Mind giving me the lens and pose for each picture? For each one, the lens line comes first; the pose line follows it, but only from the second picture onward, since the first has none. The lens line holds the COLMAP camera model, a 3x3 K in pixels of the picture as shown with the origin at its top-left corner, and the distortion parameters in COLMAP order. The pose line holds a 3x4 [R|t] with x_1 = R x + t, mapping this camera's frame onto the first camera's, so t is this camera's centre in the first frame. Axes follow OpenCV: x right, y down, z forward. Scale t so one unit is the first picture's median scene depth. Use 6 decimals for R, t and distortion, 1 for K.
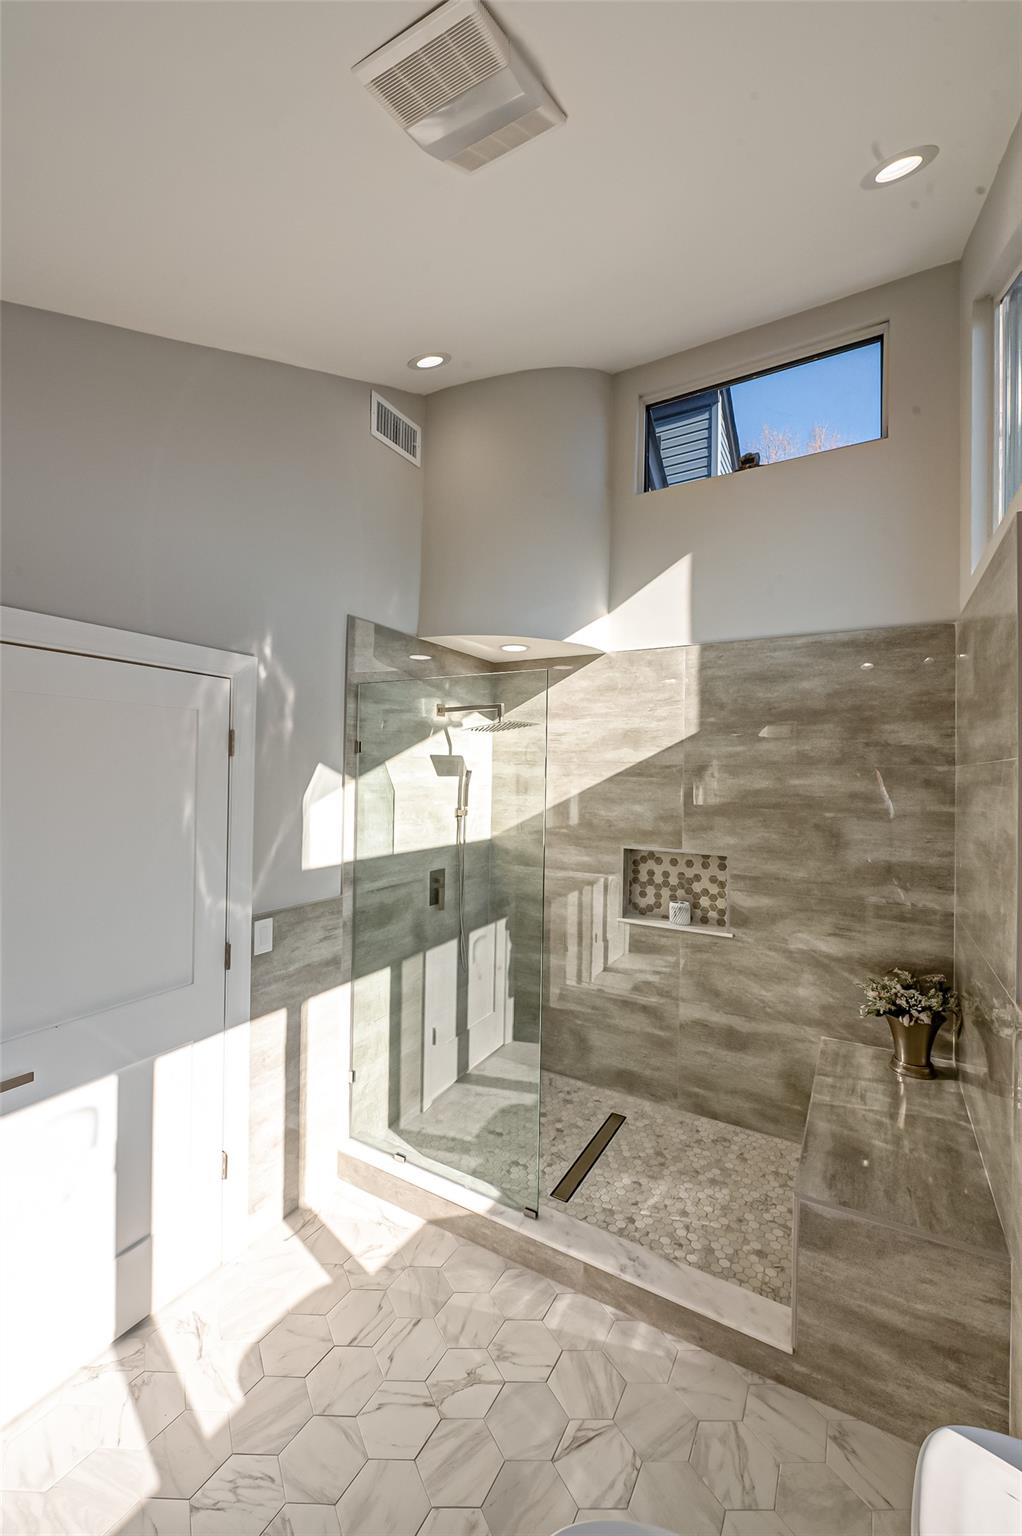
lens RADIAL K [[603.3, 0, 507.6], [0, 603.3, 767.6], [0, 0, 1]] dist [-0.009116, -0.000753]
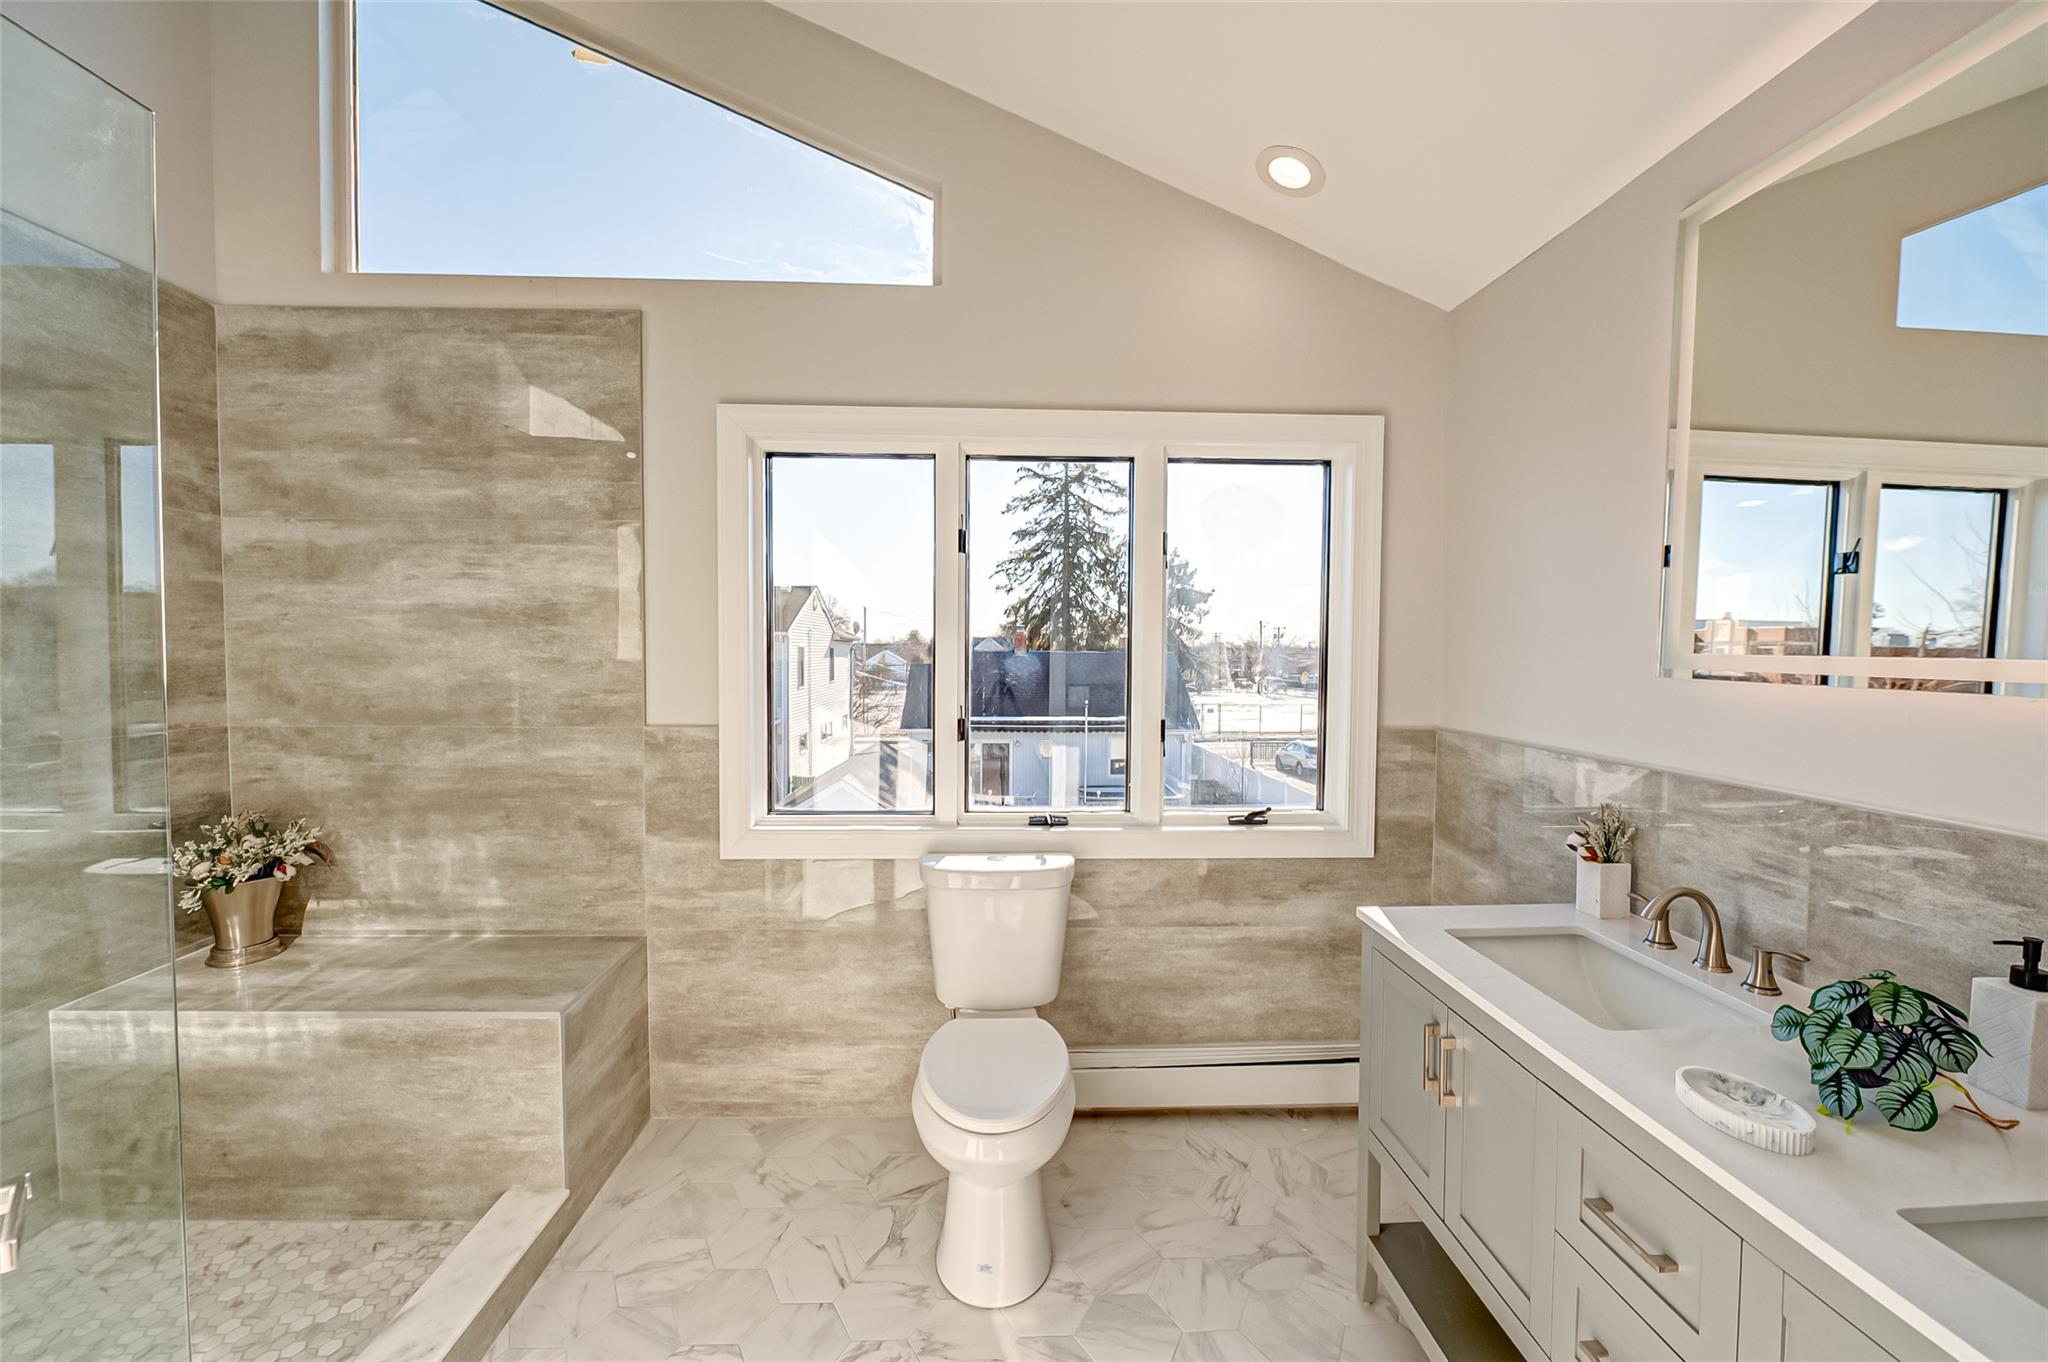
lens RADIAL K [[804.5, 0, 1030.8], [0, 804.5, 676.5], [0, 0, 1]] dist [-0.009116, -0.000753]
pose [[-0.542231, -0.050907, 0.838686, -0.505651], [-0.022892, 0.998687, 0.045818, 0.111285], [-0.839918, 0.005645, -0.542684, 0.669266]]
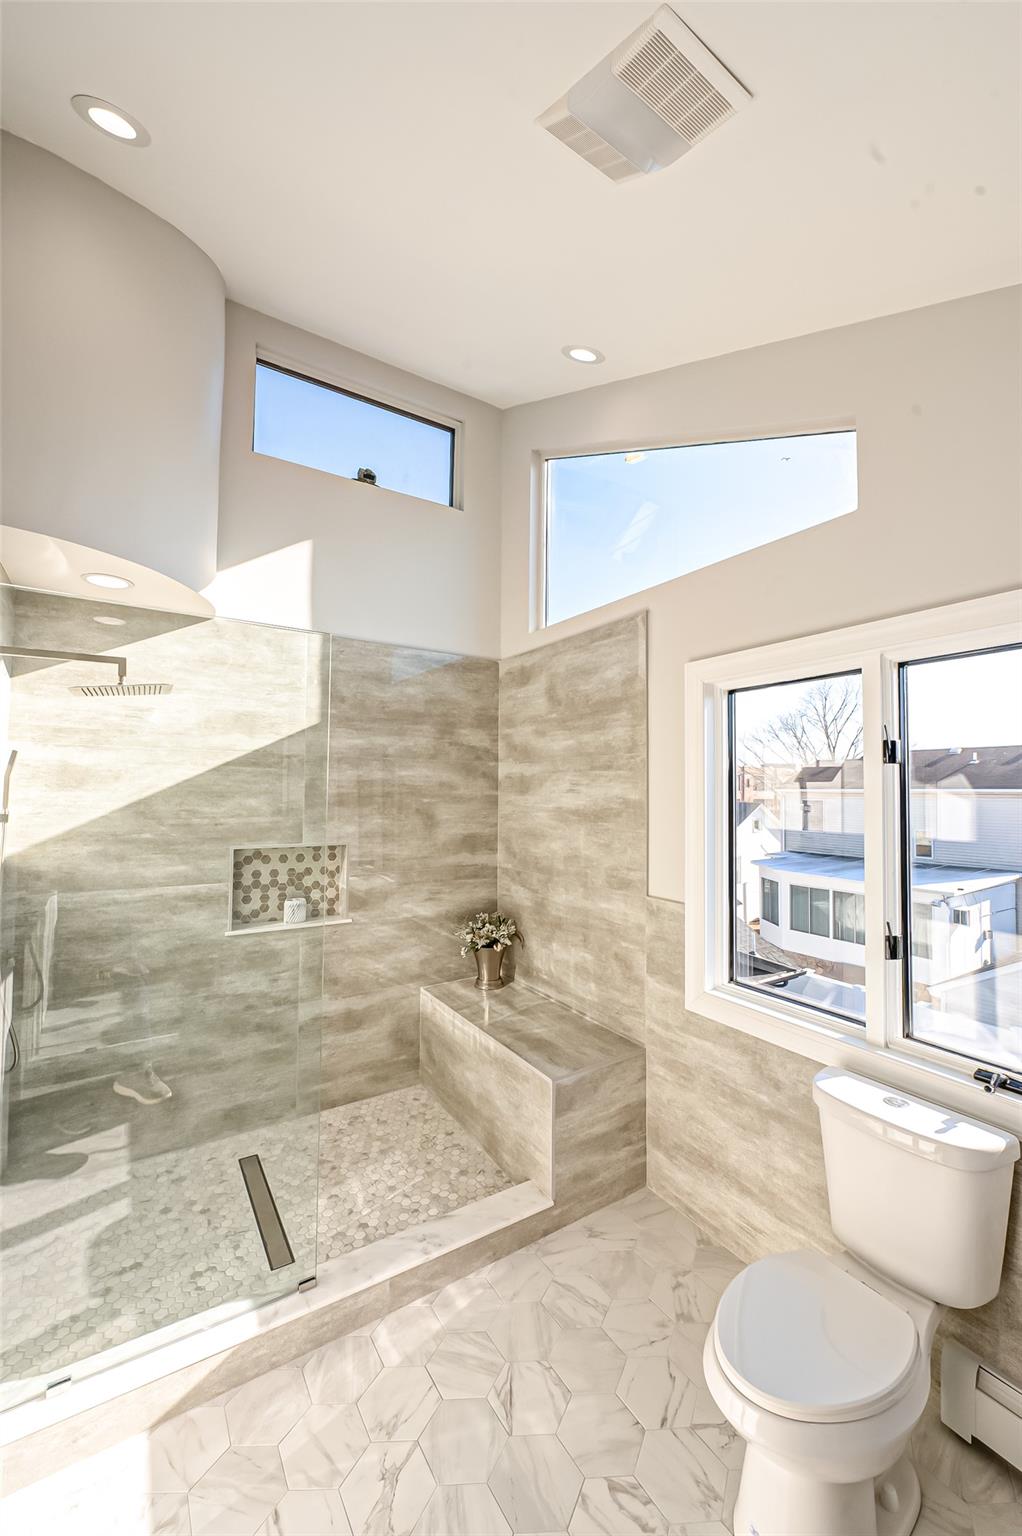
lens RADIAL K [[603.3, 0, 507.1], [0, 603.3, 767.9], [0, 0, 1]] dist [-0.009116, -0.000753]
pose [[0.459258, 0.023374, 0.887995, -0.475278], [-0.010075, 0.999727, -0.021104, 0.038003], [-0.888246, 0.000746, 0.459368, 0.307883]]
